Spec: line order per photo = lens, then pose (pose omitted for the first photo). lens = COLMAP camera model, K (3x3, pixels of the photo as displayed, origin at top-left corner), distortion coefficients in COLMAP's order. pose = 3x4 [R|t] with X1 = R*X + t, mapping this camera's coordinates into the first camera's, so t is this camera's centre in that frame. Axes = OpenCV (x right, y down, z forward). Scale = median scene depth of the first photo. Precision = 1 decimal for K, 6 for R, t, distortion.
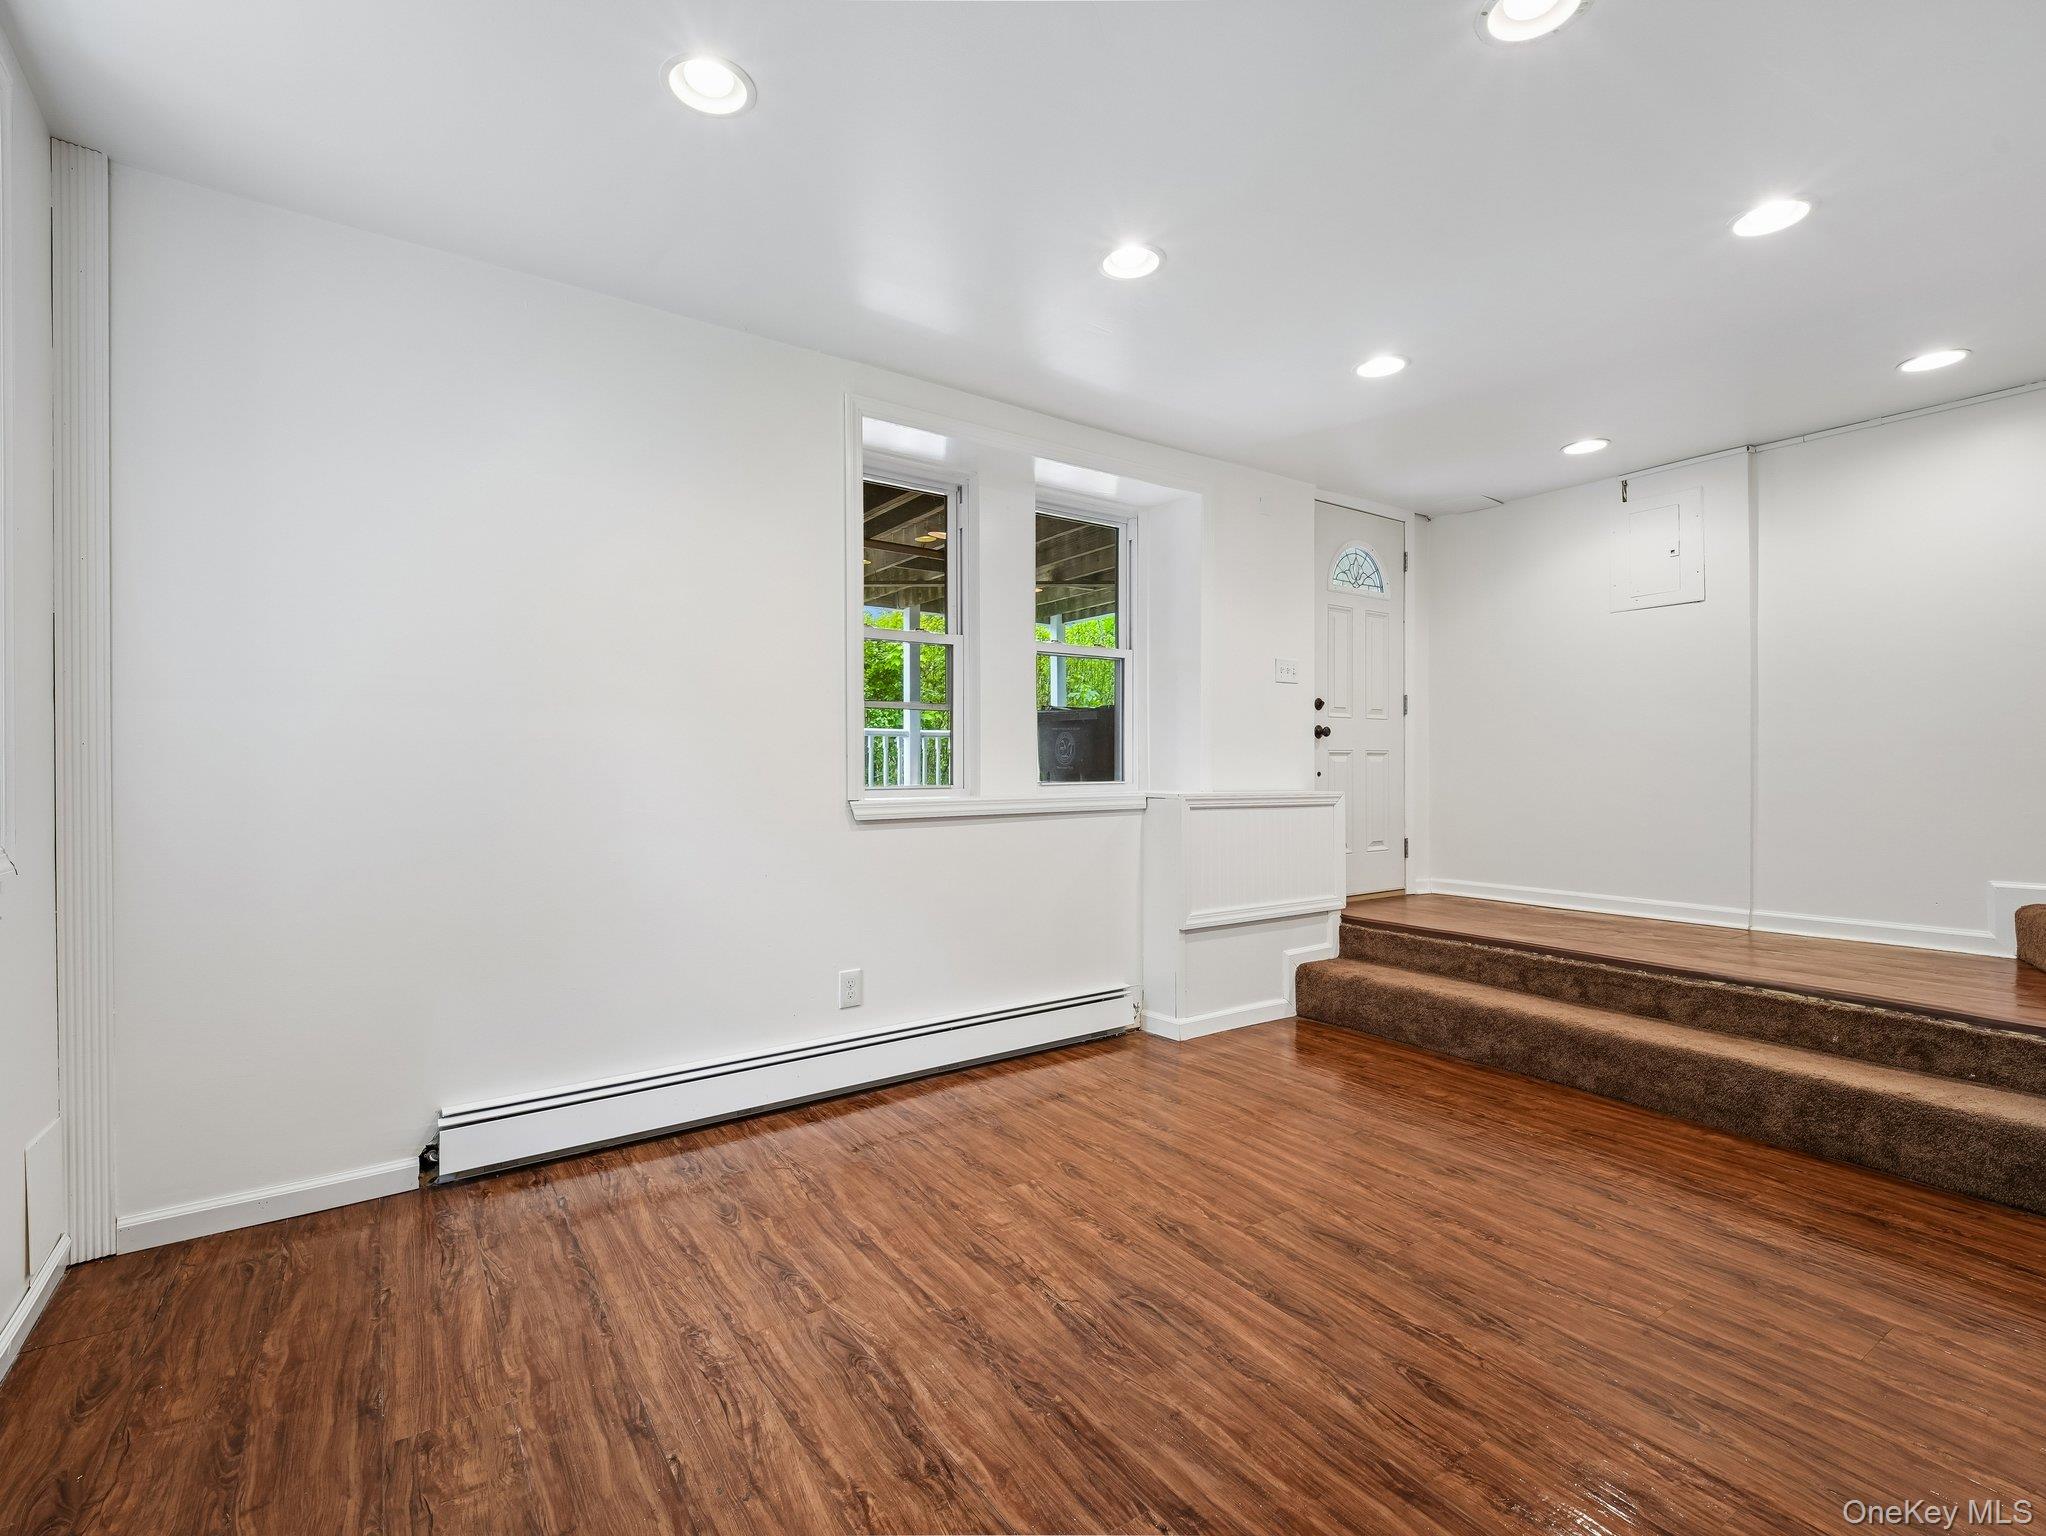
lens RADIAL K [[959.9, 0, 1035.0], [0, 959.9, 755.7], [0, 0, 1]] dist [0.033993, -0.020887]
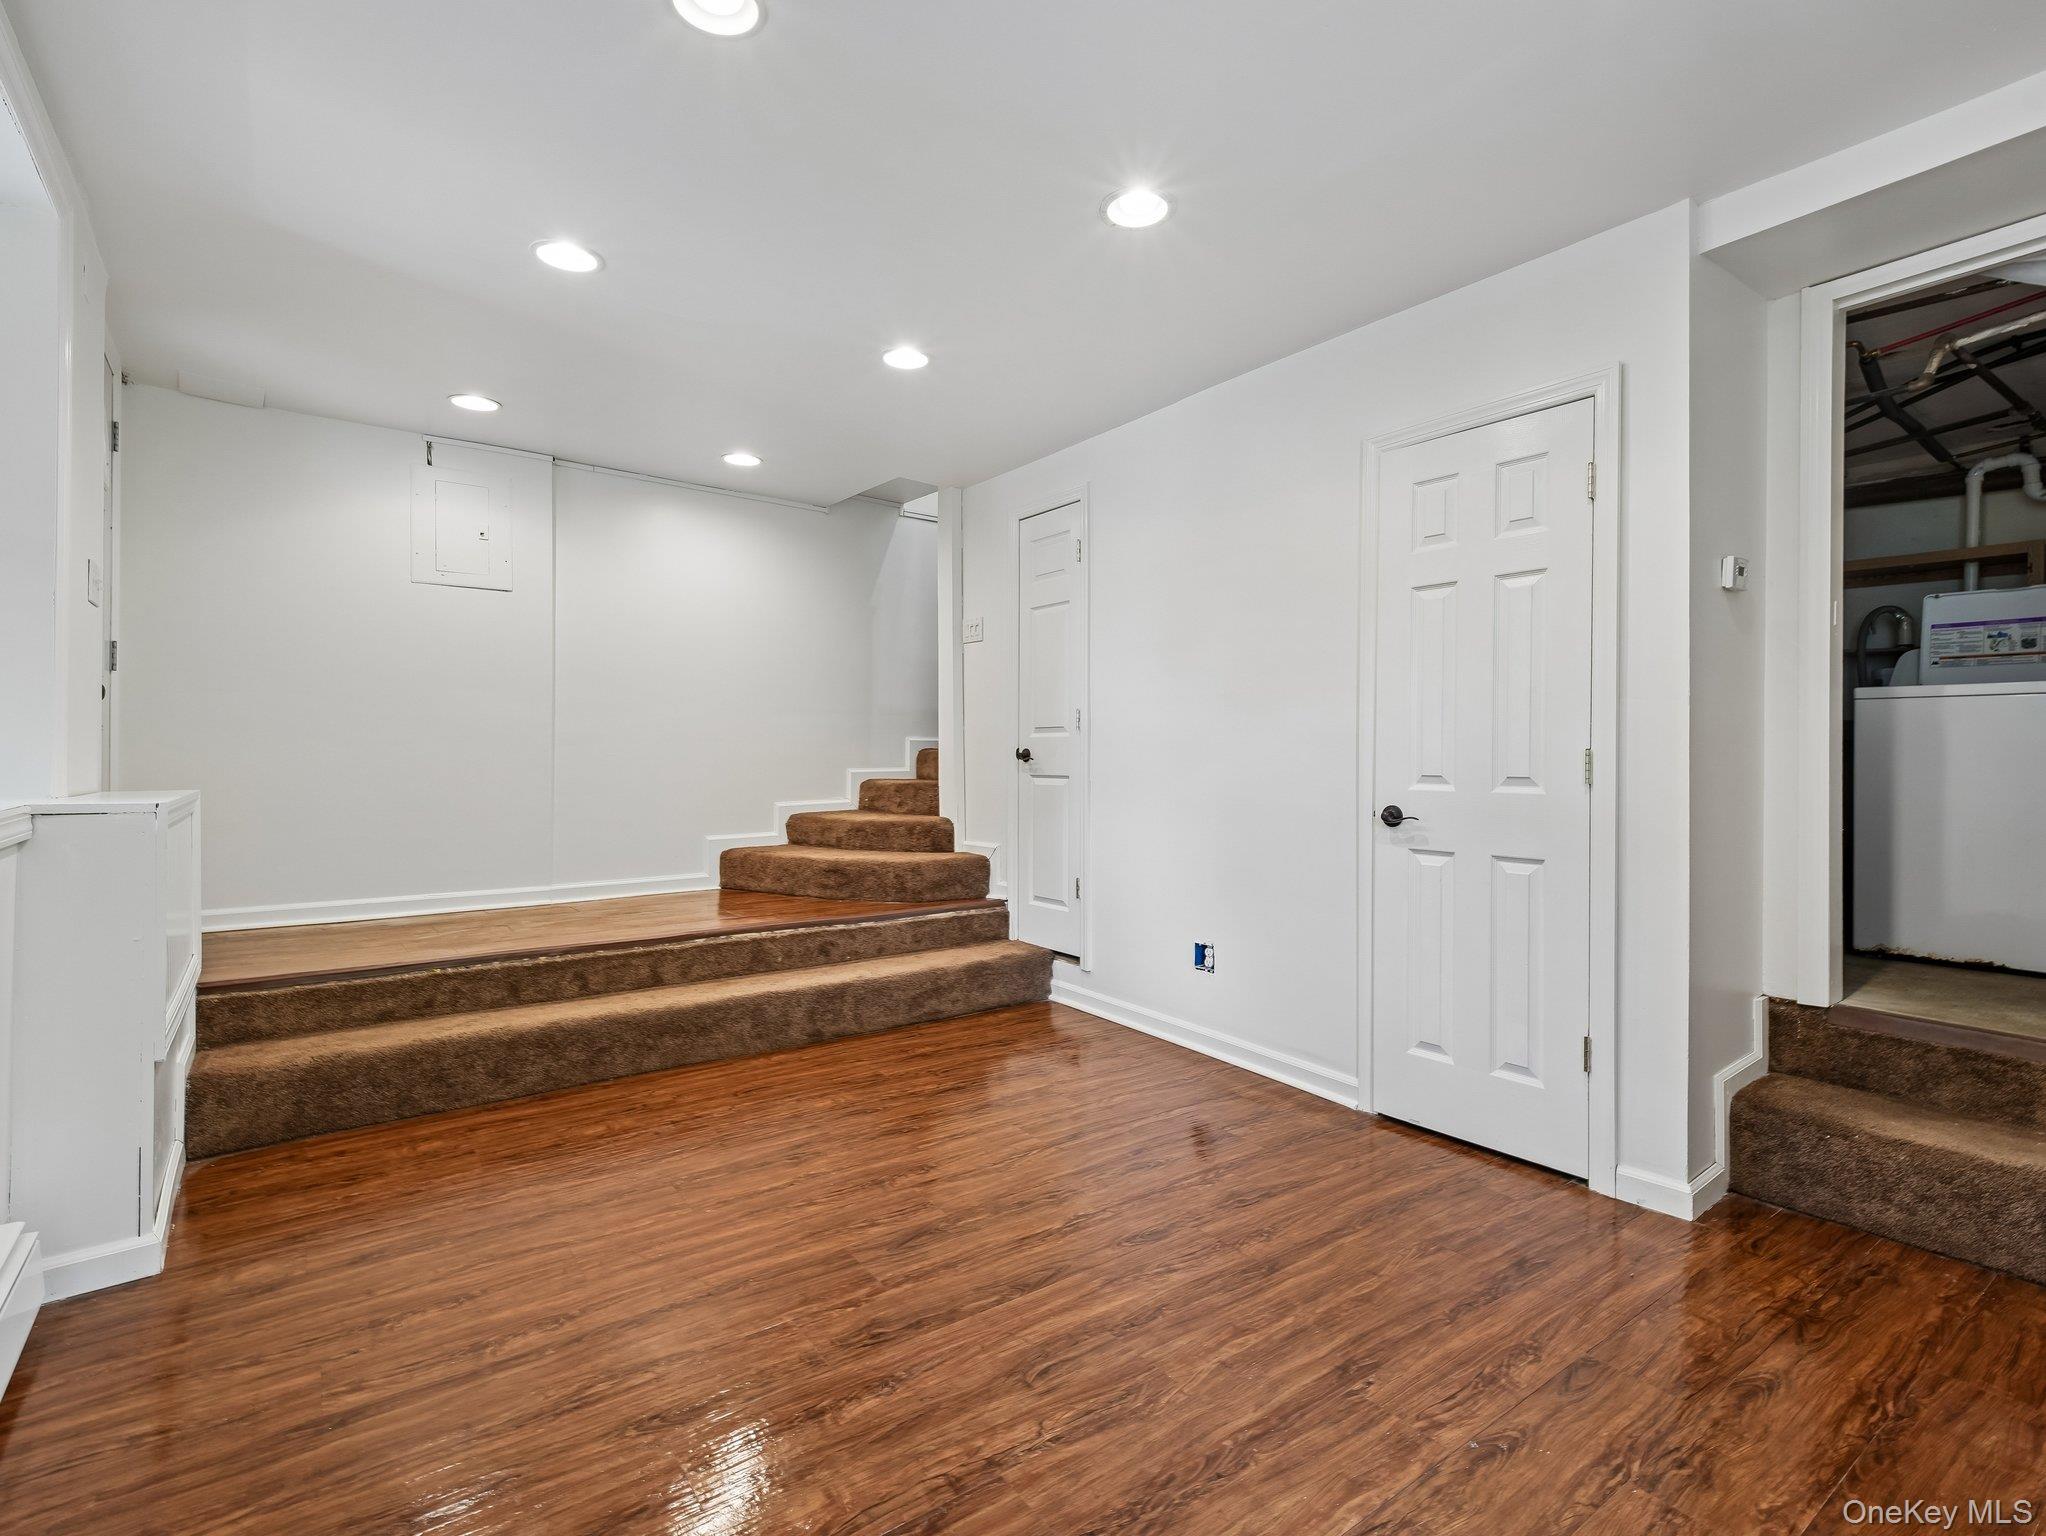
lens RADIAL K [[959.9, 0, 1035.0], [0, 959.9, 755.7], [0, 0, 1]] dist [0.033993, -0.020887]
pose [[-0.028968, -0.000244, 0.999580, -0.476258], [-0.016935, 0.999857, -0.000246, 0.006337], [-0.999437, -0.016935, -0.028968, 0.649427]]
